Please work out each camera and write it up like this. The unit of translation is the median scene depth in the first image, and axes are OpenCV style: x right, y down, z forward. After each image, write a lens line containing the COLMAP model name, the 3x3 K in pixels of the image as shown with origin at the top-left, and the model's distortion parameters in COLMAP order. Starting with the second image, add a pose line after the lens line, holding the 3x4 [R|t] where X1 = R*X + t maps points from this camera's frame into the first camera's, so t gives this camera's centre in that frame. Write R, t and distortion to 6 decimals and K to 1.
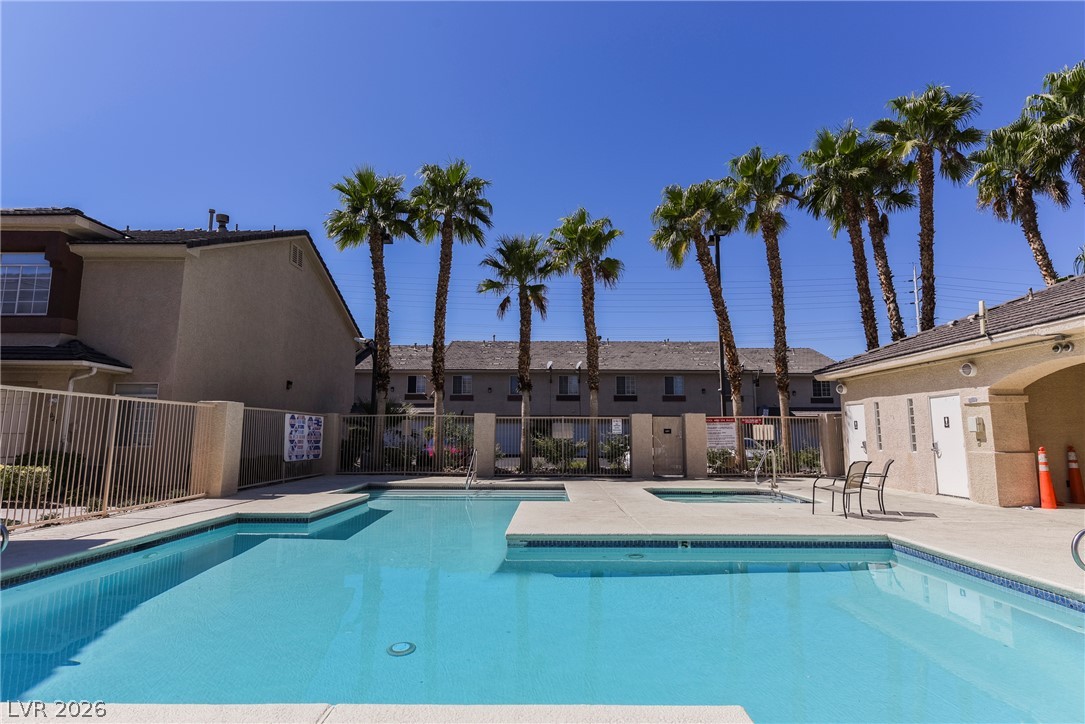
lens RADIAL K [[565.2, 0, 544.6], [0, 565.2, 366.2], [0, 0, 1]] dist [-0.004234, 0.001285]
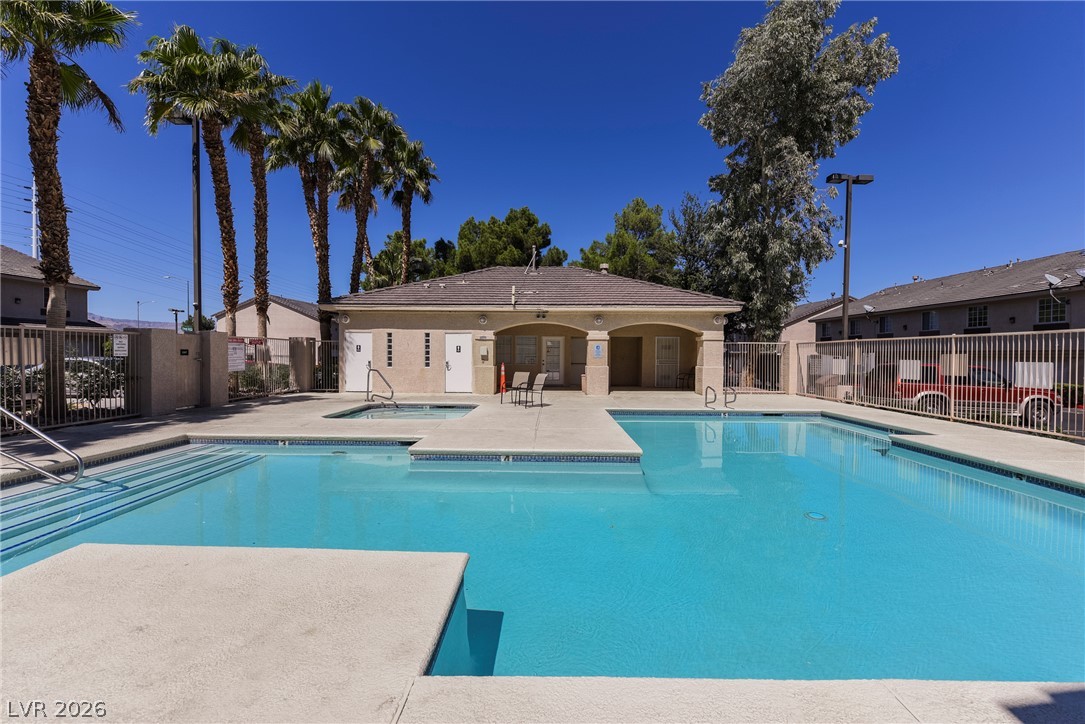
lens RADIAL K [[440.7, 0, 545.9], [0, 440.7, 362.1], [0, 0, 1]] dist [0.004356, 0.000106]
pose [[-0.002281, -0.022675, 0.999740, -0.606761], [-0.126853, 0.991673, 0.022202, 0.077705], [-0.991919, -0.126769, -0.005138, 0.765431]]
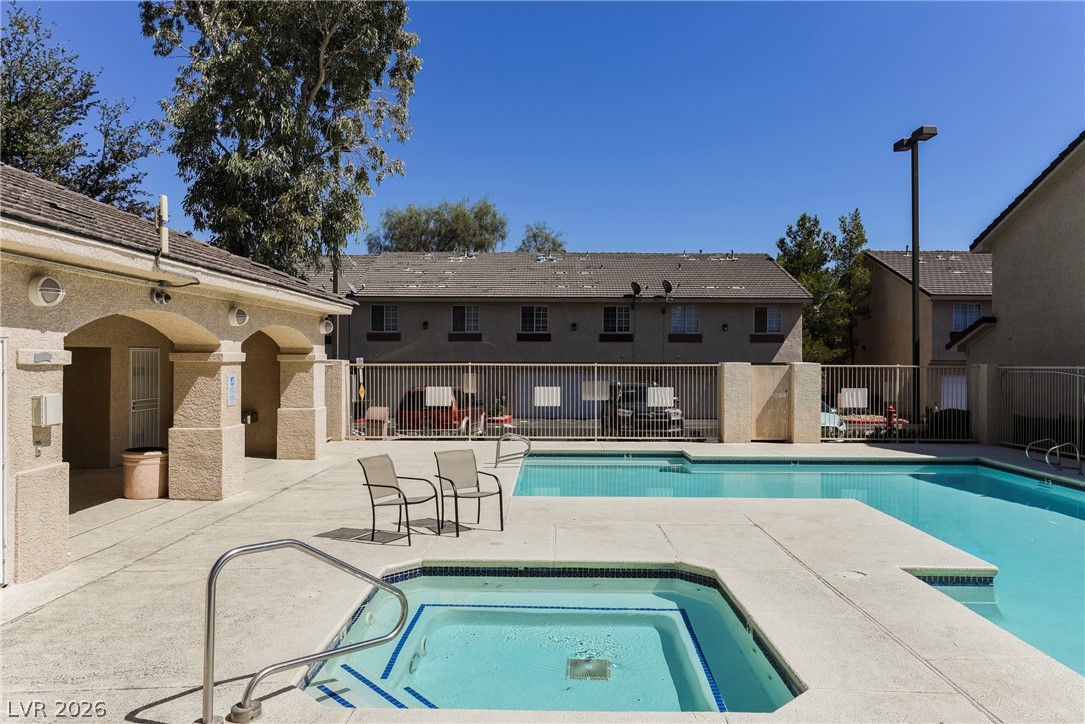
lens RADIAL K [[720.9, 0, 548.5], [0, 720.9, 361.6], [0, 0, 1]] dist [-0.003937, 0.013151]
pose [[-0.999970, -0.006649, -0.004058, 0.331629], [-0.006116, 0.992820, -0.119463, 0.125724], [0.004823, -0.119435, -0.992830, 1.519398]]
